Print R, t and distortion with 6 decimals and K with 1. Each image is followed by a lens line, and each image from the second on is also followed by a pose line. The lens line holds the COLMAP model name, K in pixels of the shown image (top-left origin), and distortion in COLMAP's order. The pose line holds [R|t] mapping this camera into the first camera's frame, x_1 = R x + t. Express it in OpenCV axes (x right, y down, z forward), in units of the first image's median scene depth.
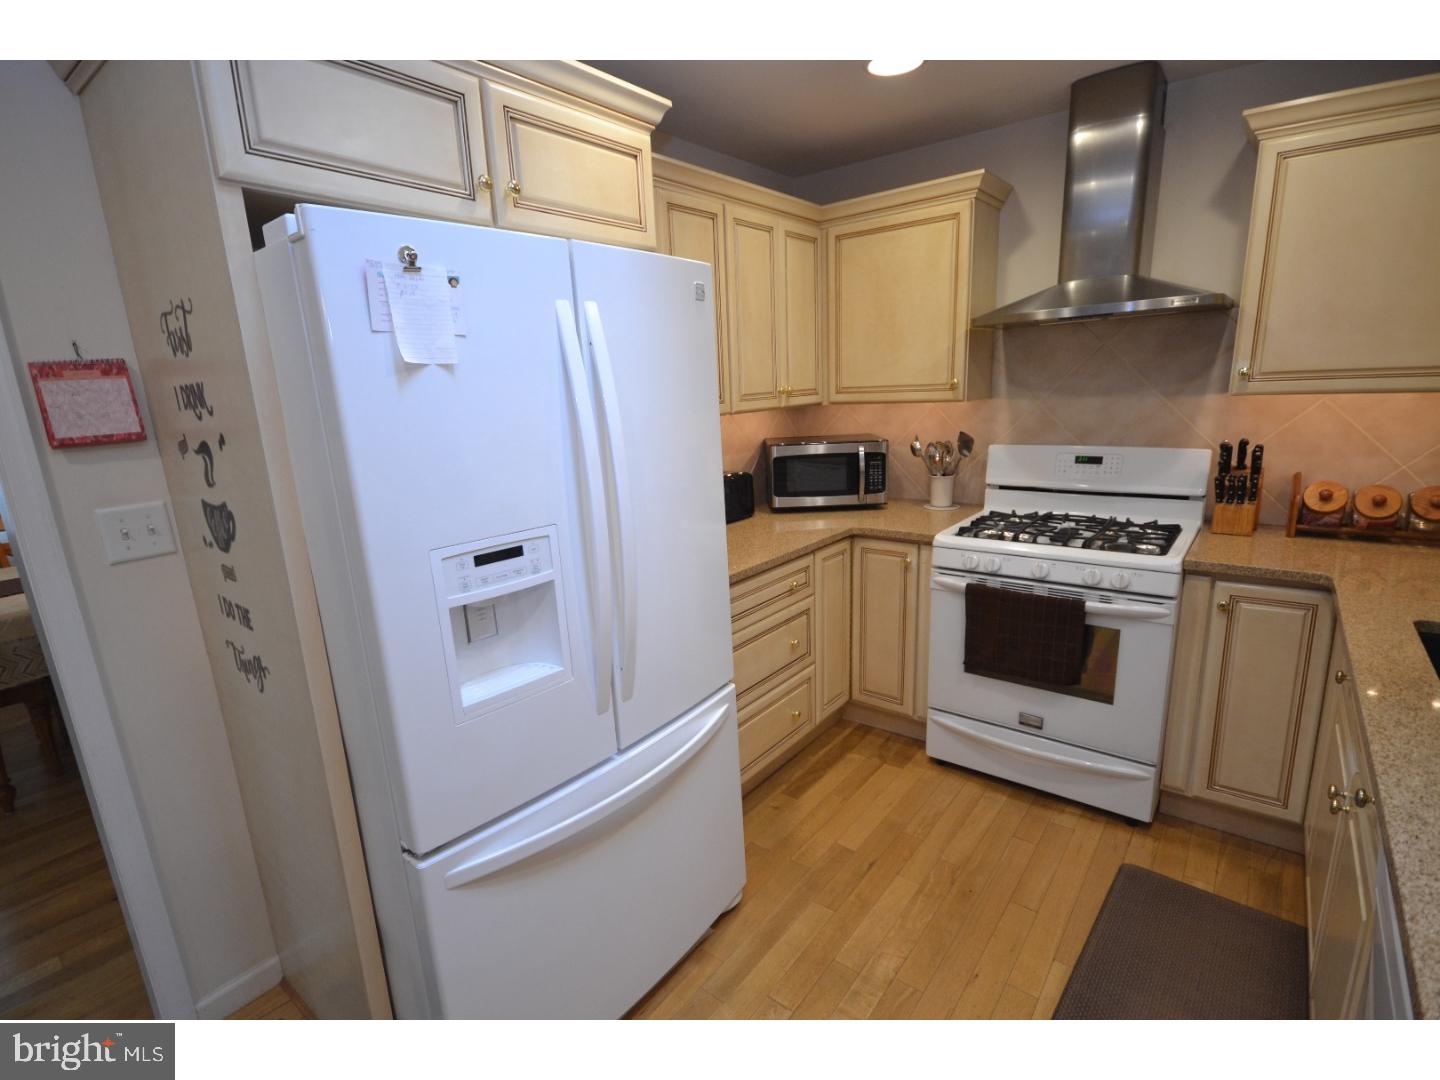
lens RADIAL K [[701.1, 0, 722.7], [0, 701.1, 547.2], [0, 0, 1]] dist [-0.001788, -0.000031]
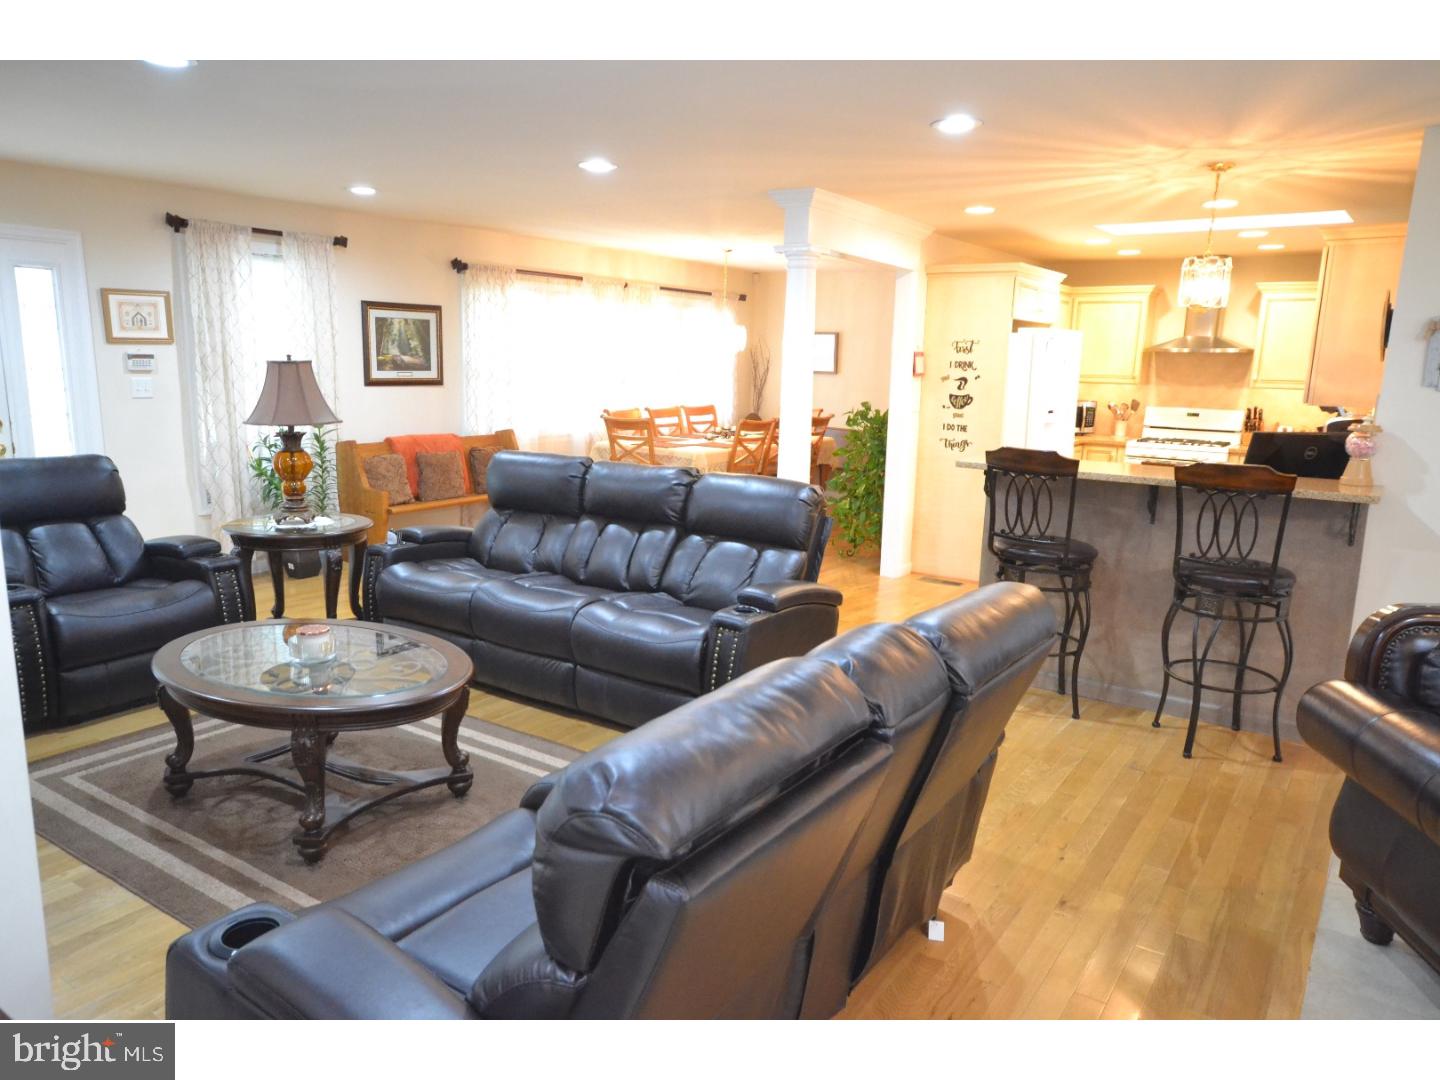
lens RADIAL K [[1003.3, 0, 721.0], [0, 1003.3, 550.9], [0, 0, 1]] dist [0.000792, 0.000689]
pose [[0.995734, 0.057466, 0.072194, -1.166295], [-0.054677, 0.997701, -0.040030, 0.513670], [-0.074328, 0.035912, 0.996587, -2.033256]]
